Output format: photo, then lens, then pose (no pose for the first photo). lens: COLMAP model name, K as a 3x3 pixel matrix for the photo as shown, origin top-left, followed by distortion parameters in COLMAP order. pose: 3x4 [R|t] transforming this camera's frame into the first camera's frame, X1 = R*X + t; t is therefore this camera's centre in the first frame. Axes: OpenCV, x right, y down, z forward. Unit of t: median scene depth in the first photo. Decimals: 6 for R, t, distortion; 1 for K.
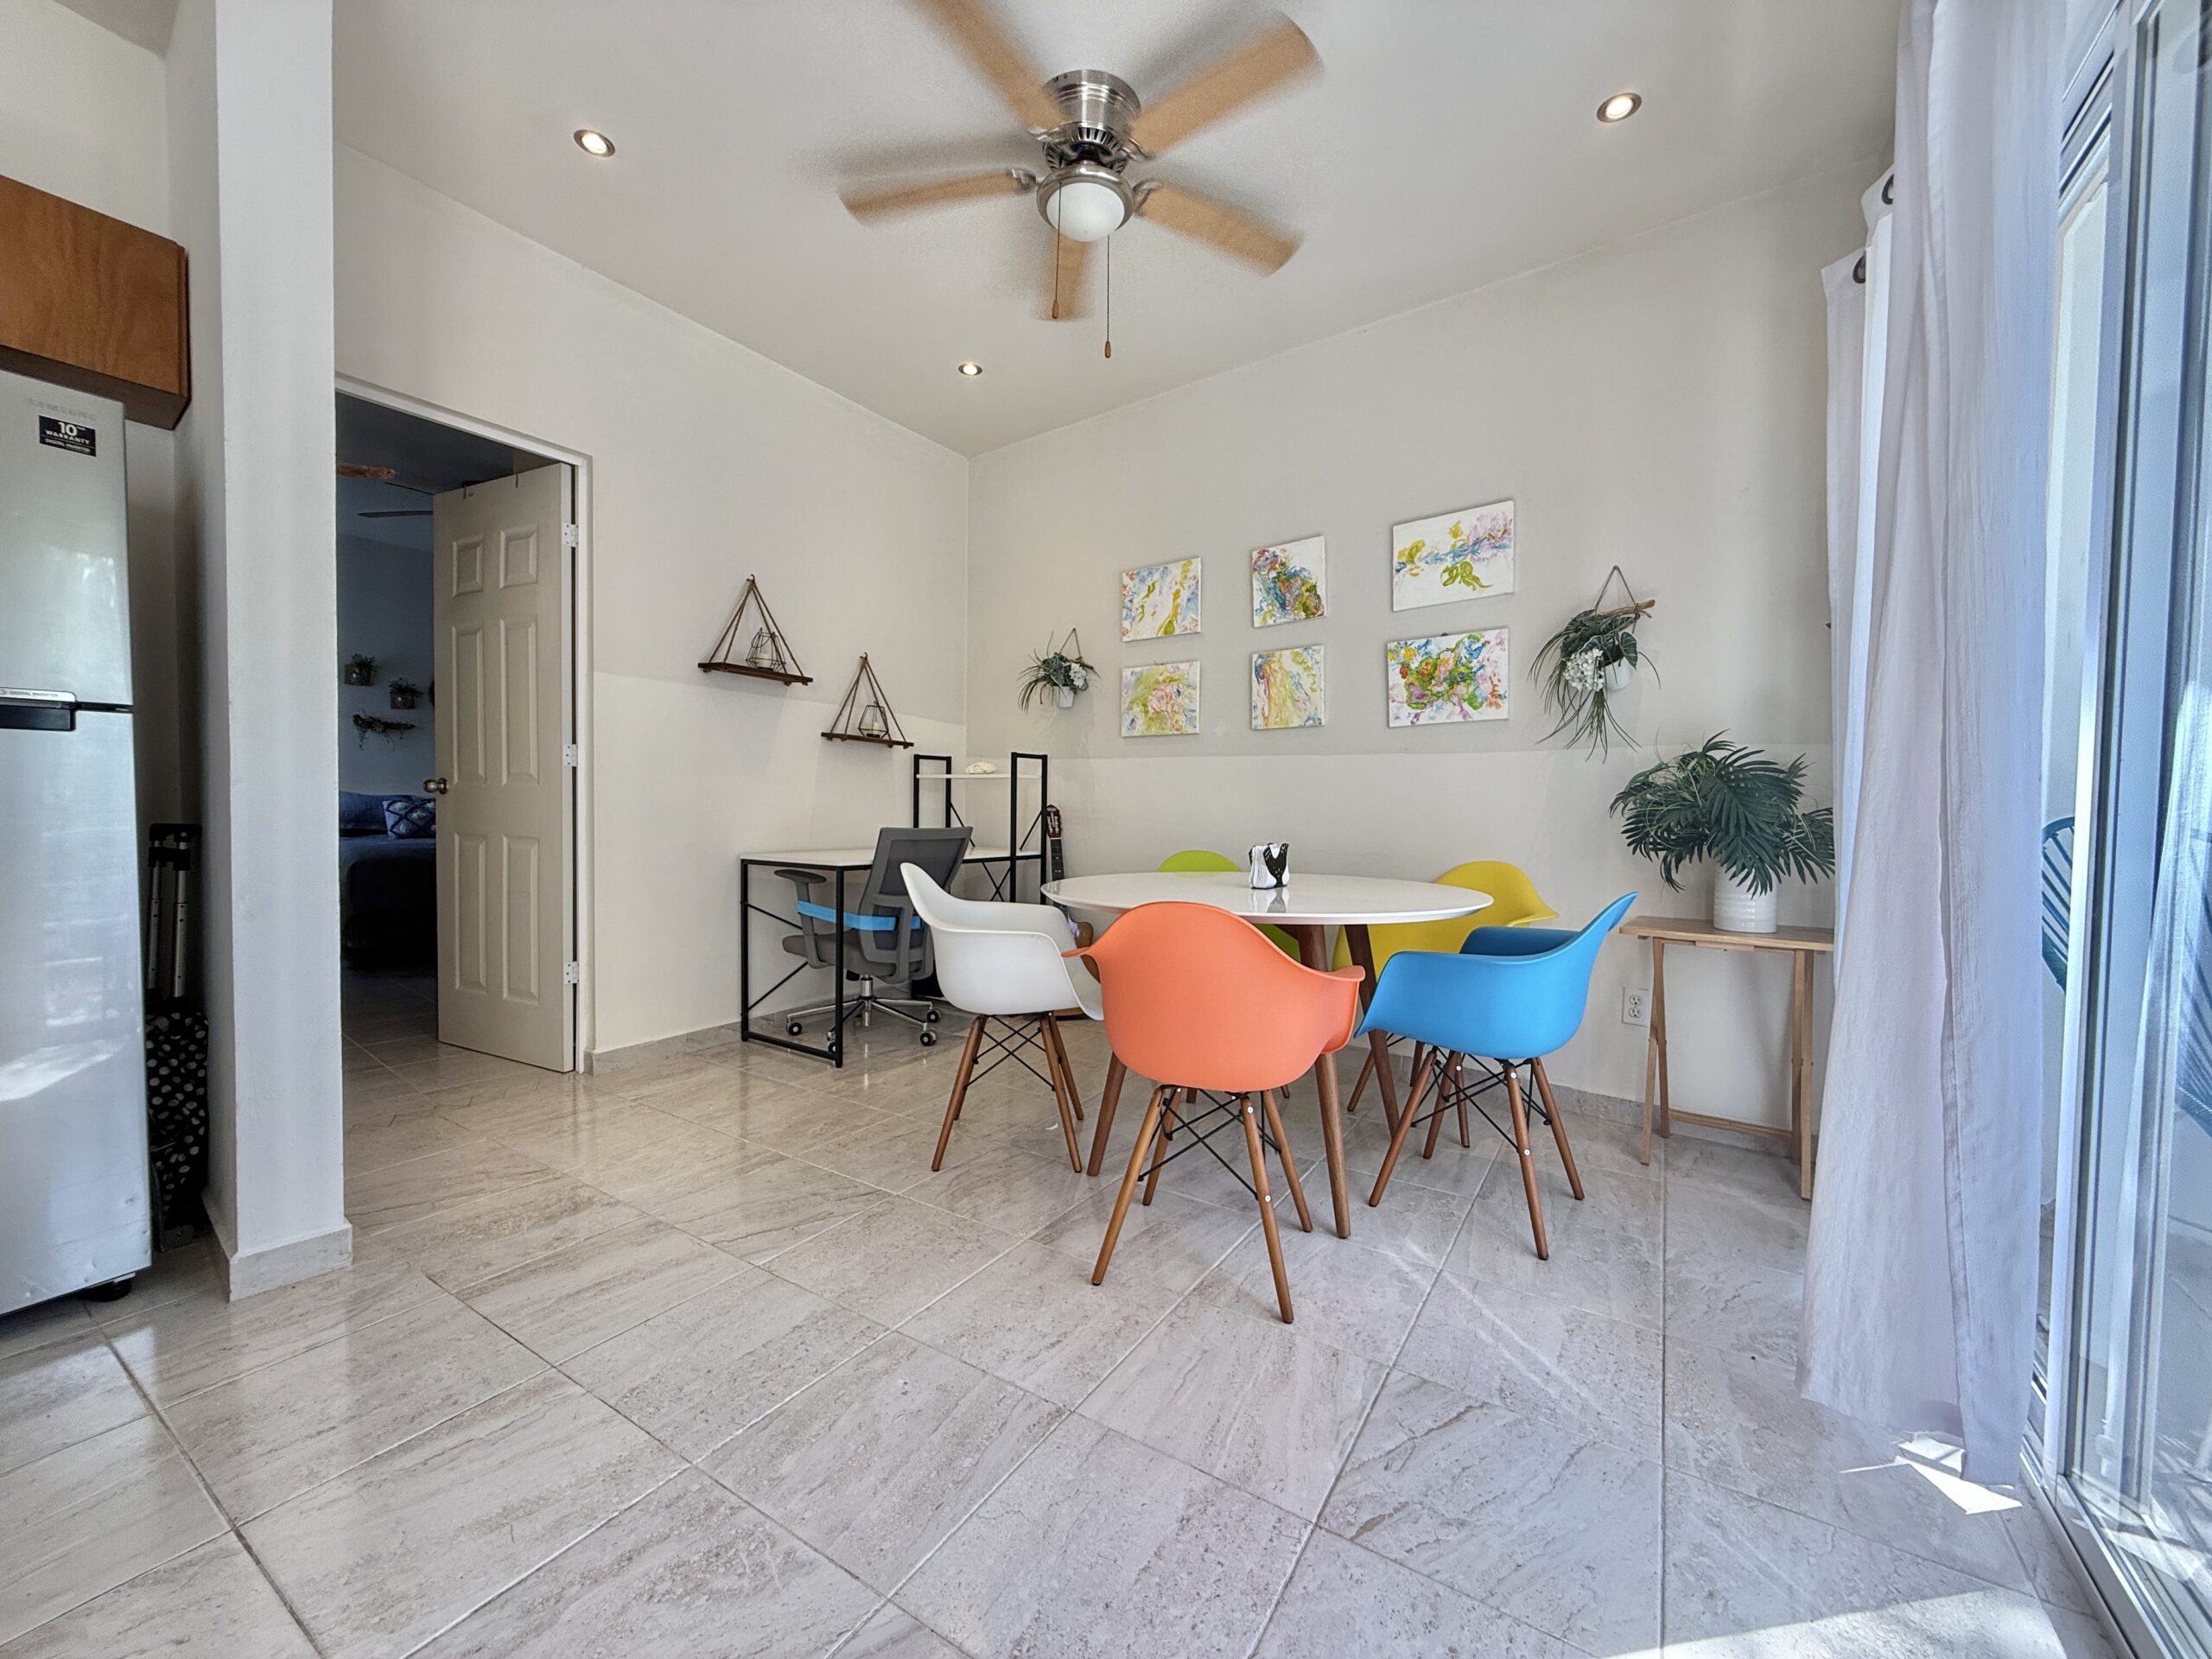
lens RADIAL K [[882.9, 0, 1102.8], [0, 882.9, 830.0], [0, 0, 1]] dist [0.000727, -0.000154]
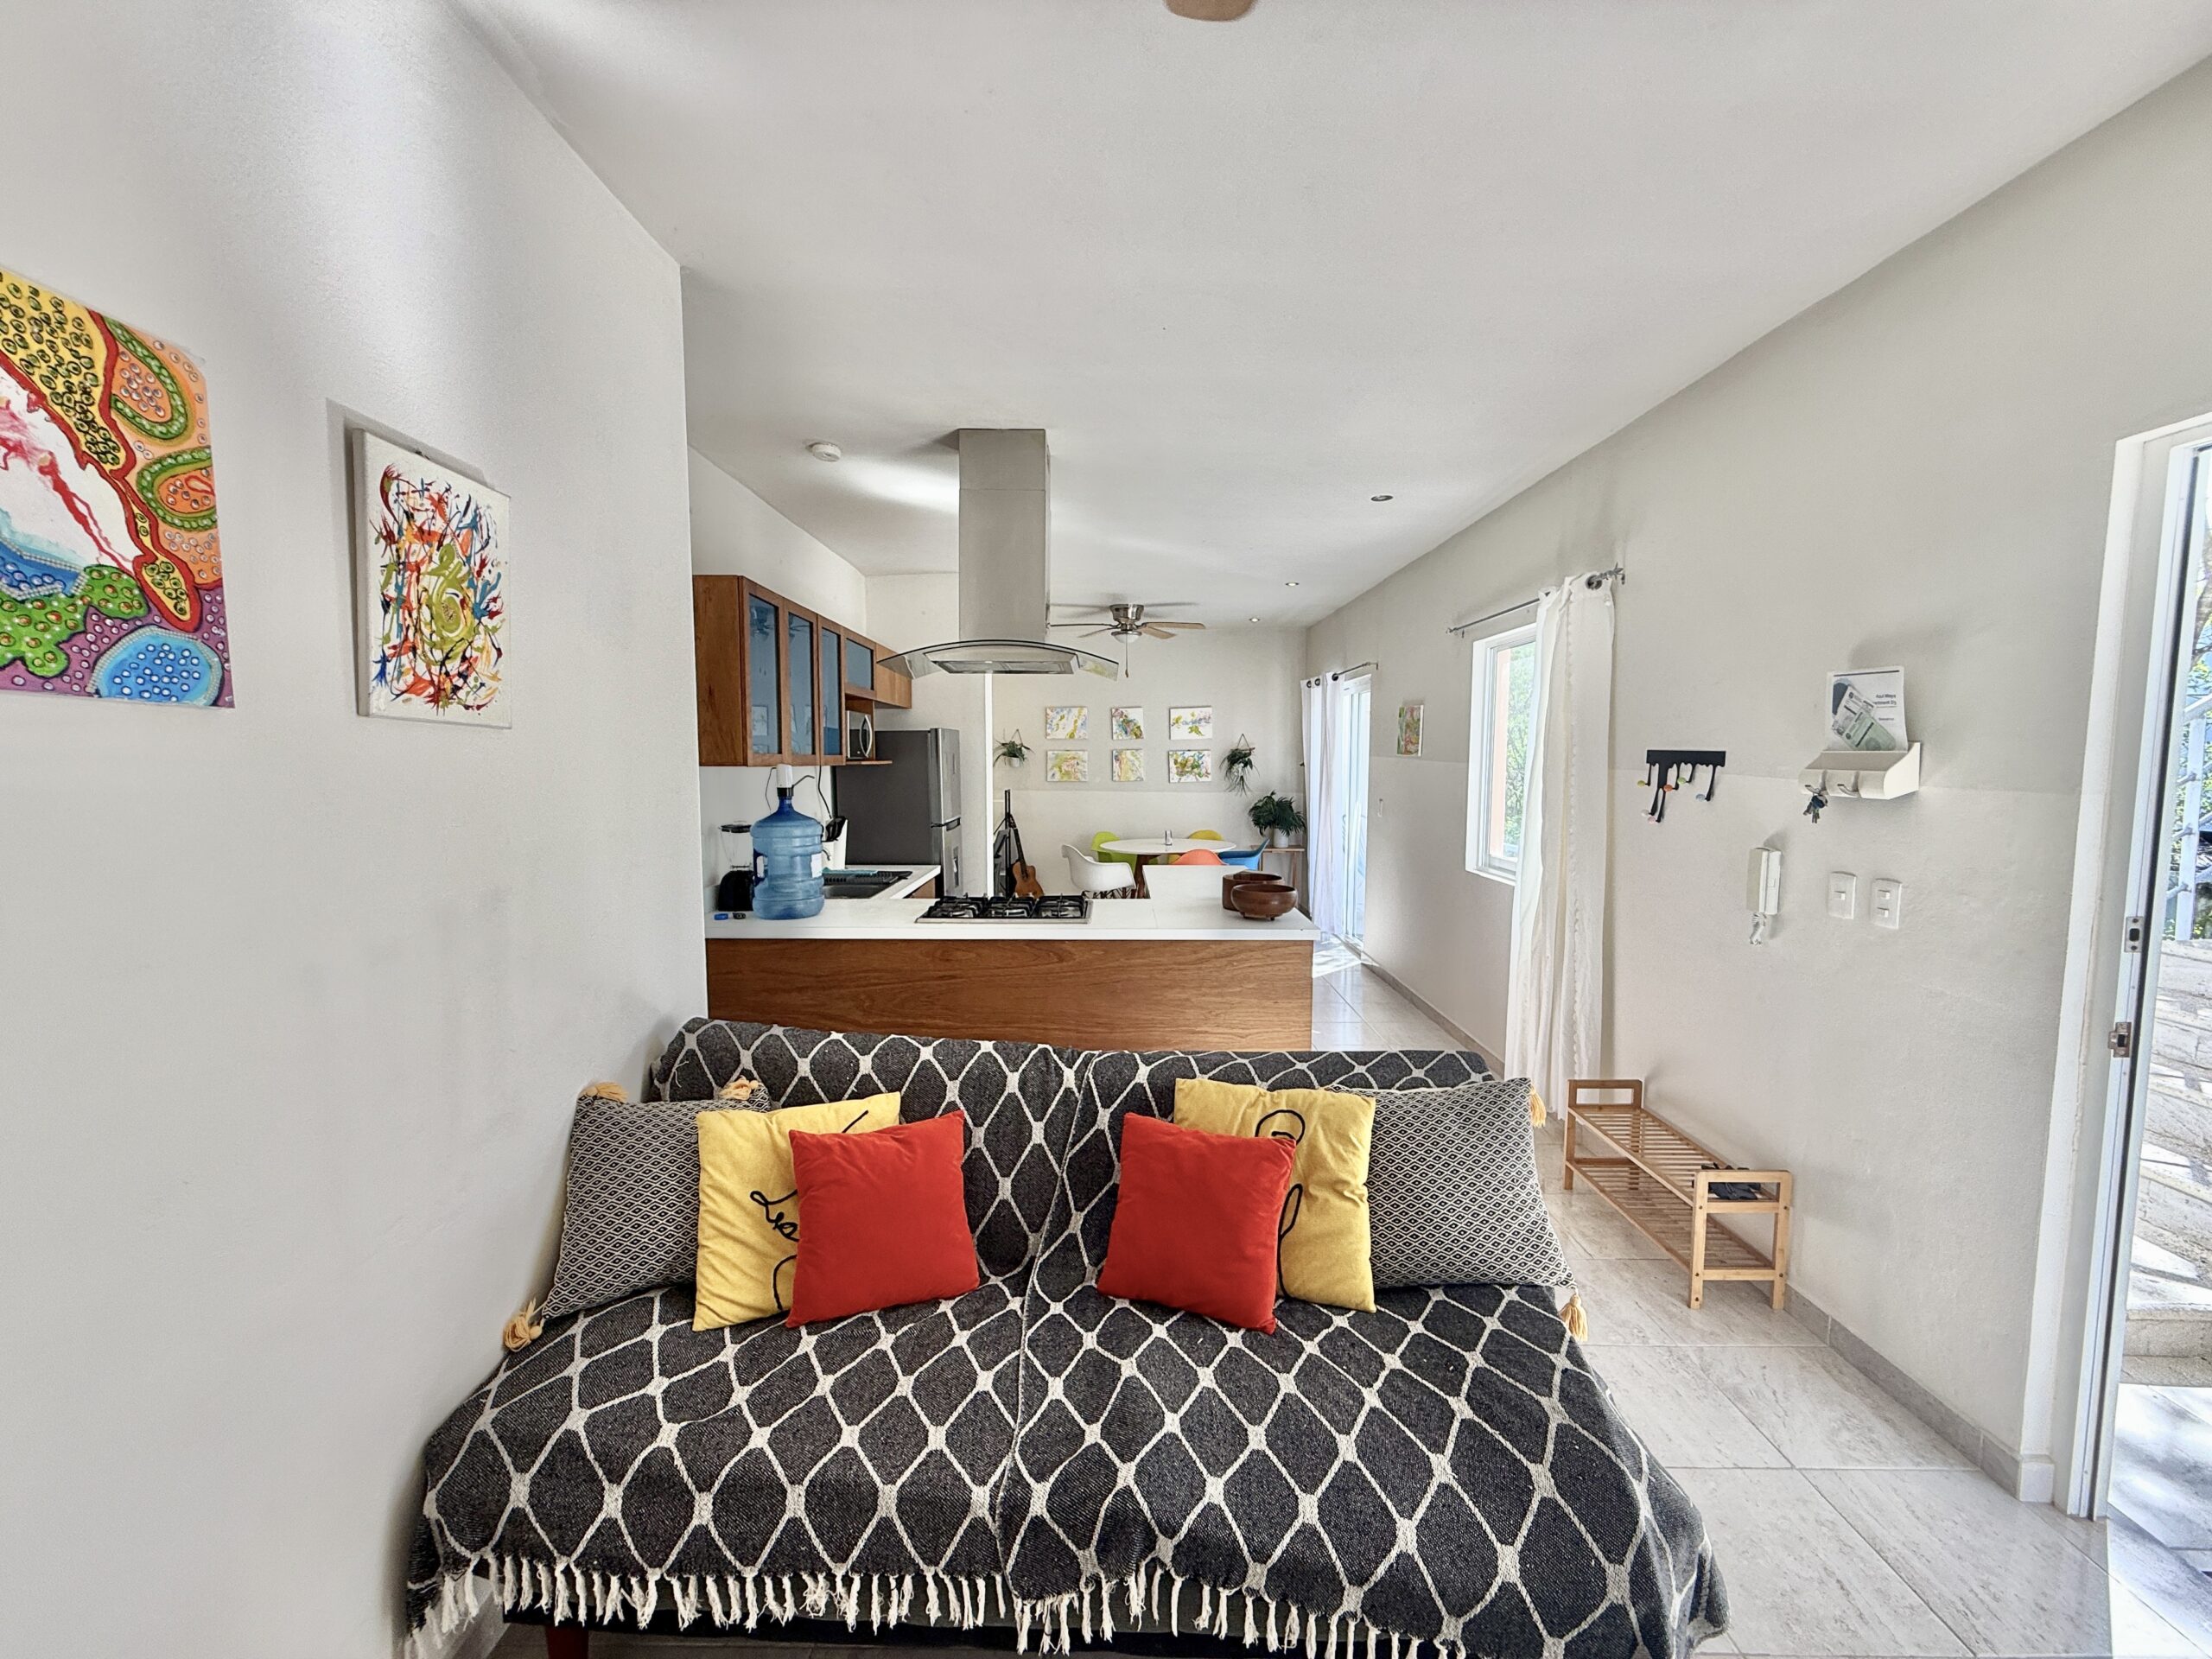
lens RADIAL K [[882.9, 0, 1102.8], [0, 882.9, 830.0], [0, 0, 1]] dist [0.000727, -0.000154]
pose [[0.845895, -0.060789, 0.529874, -1.338450], [0.030224, 0.997351, 0.066169, -0.161440], [-0.532493, -0.039957, 0.845491, -1.229800]]
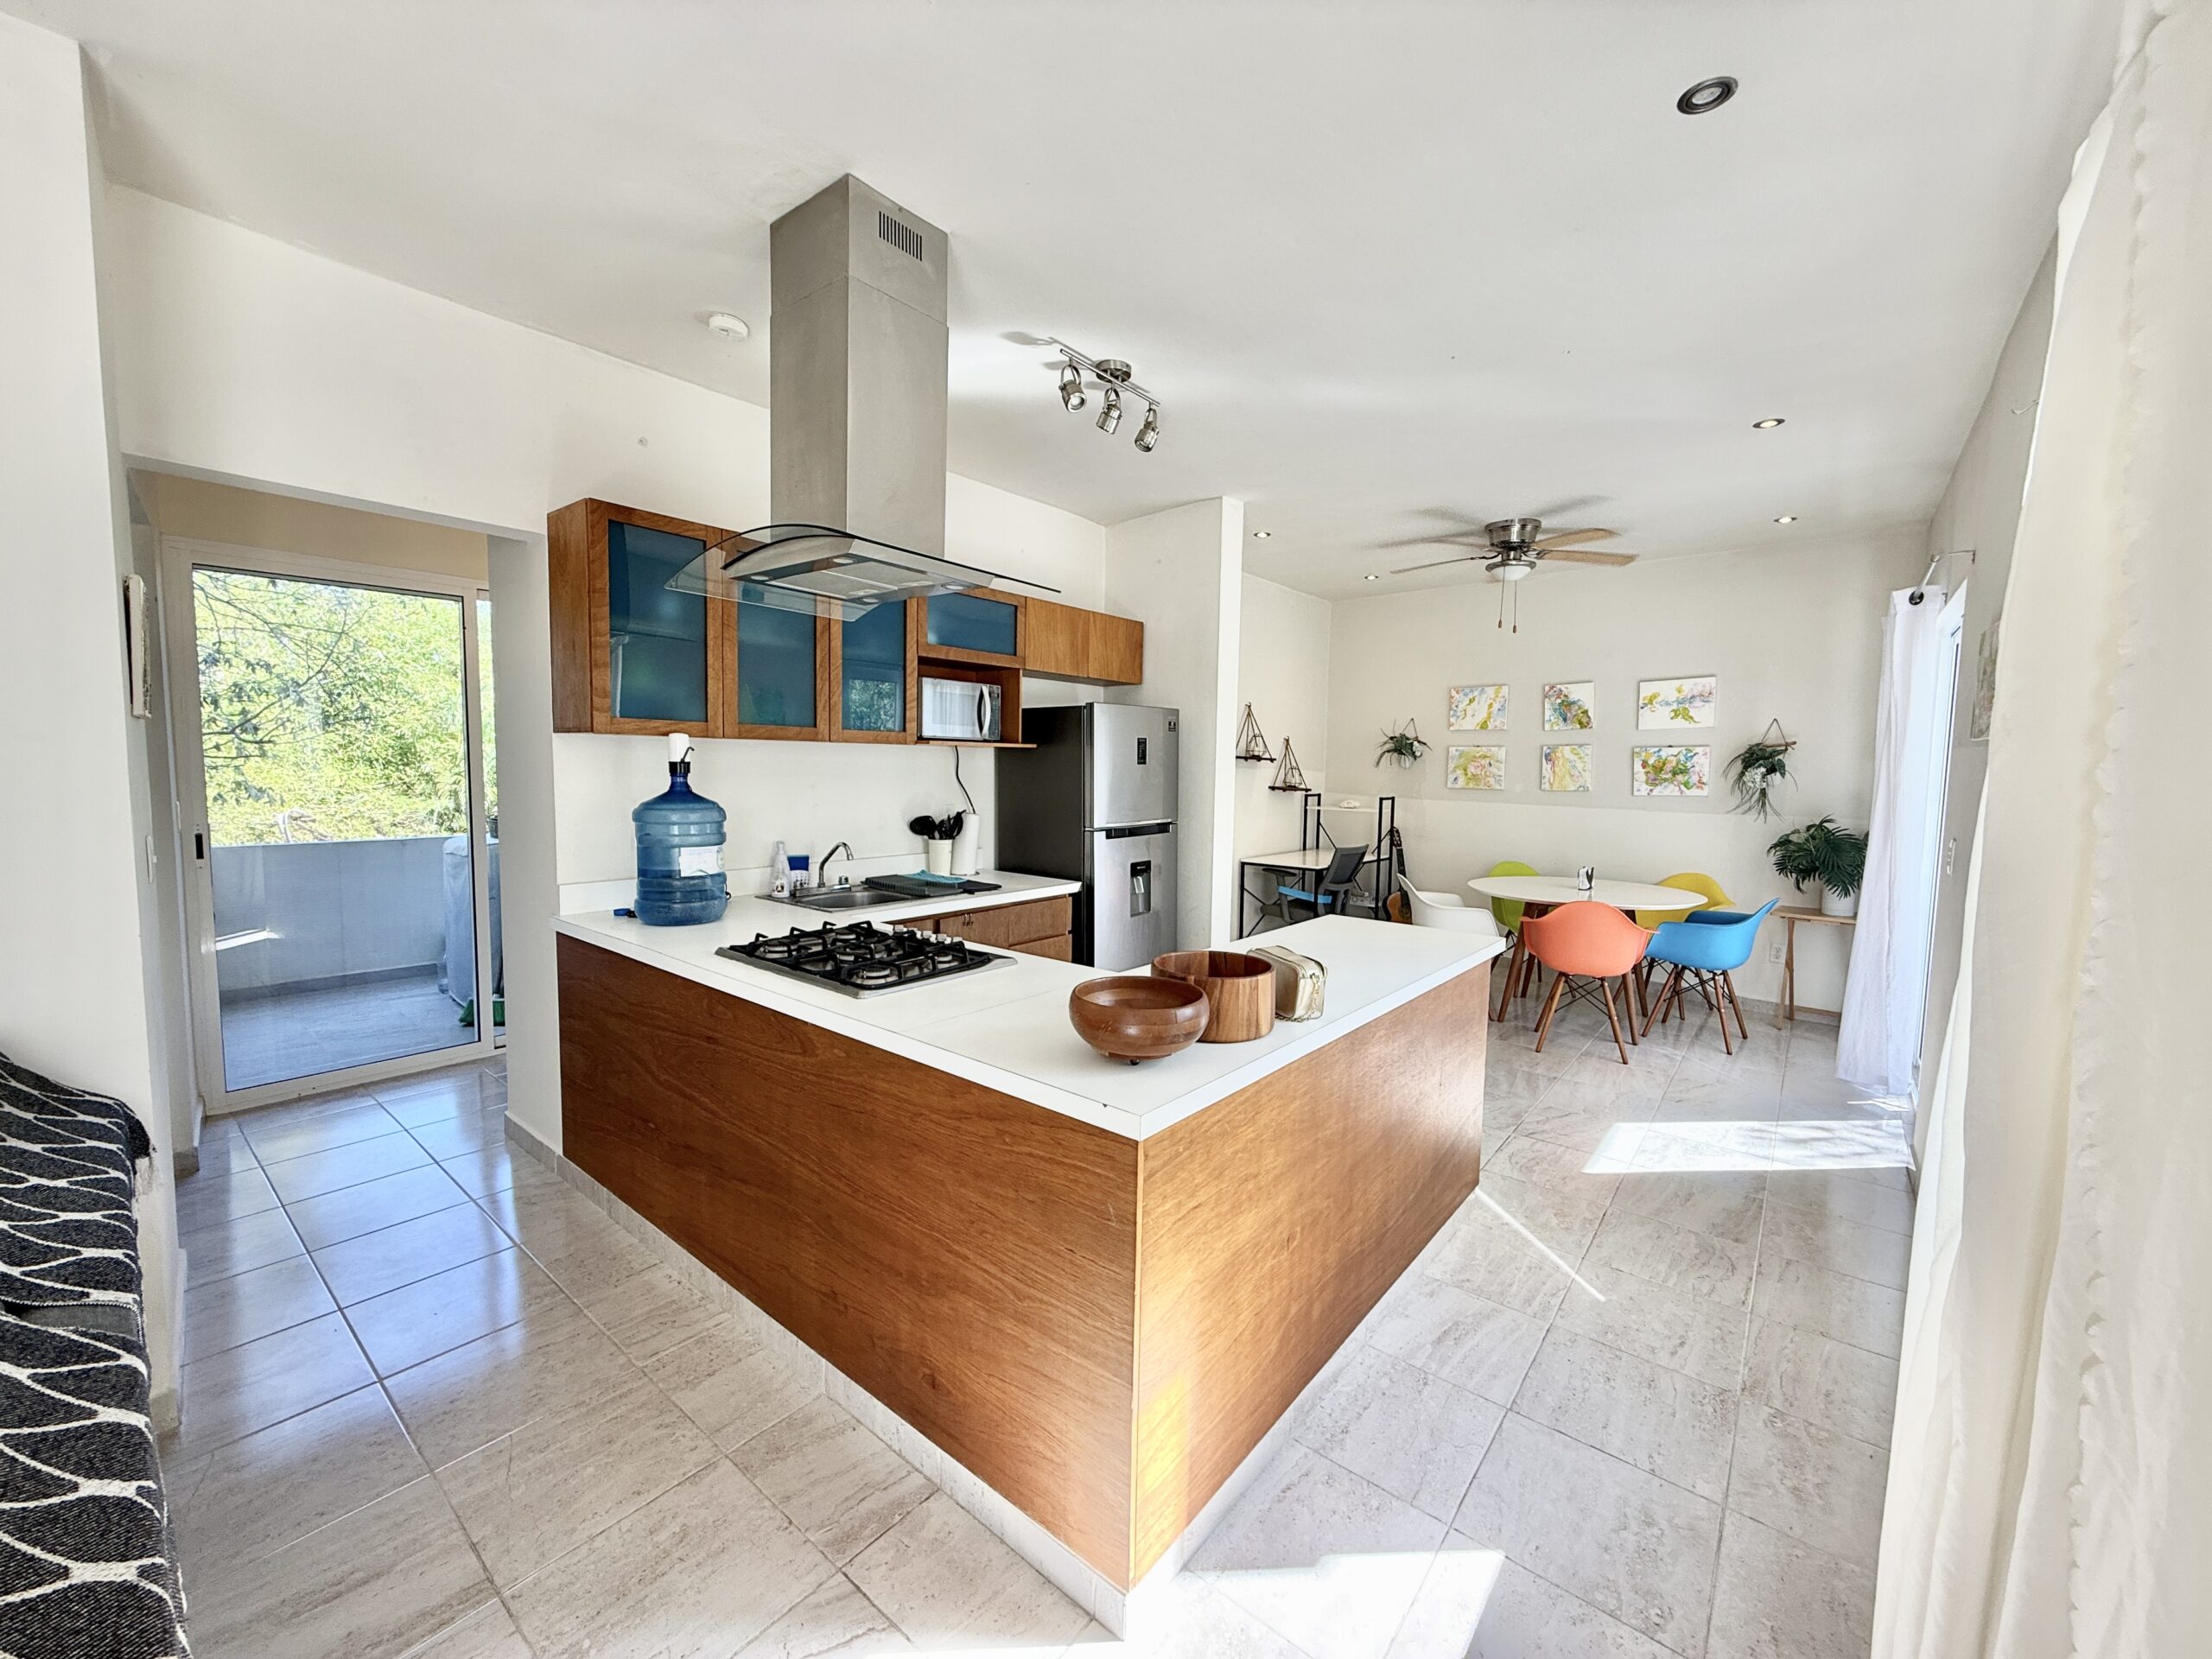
lens RADIAL K [[882.9, 0, 1102.8], [0, 882.9, 830.0], [0, 0, 1]] dist [0.000727, -0.000154]
pose [[0.993253, 0.009538, -0.115572, -0.544452], [-0.004308, 0.998959, 0.045422, -0.126616], [0.115885, -0.044618, 0.992260, -0.913449]]
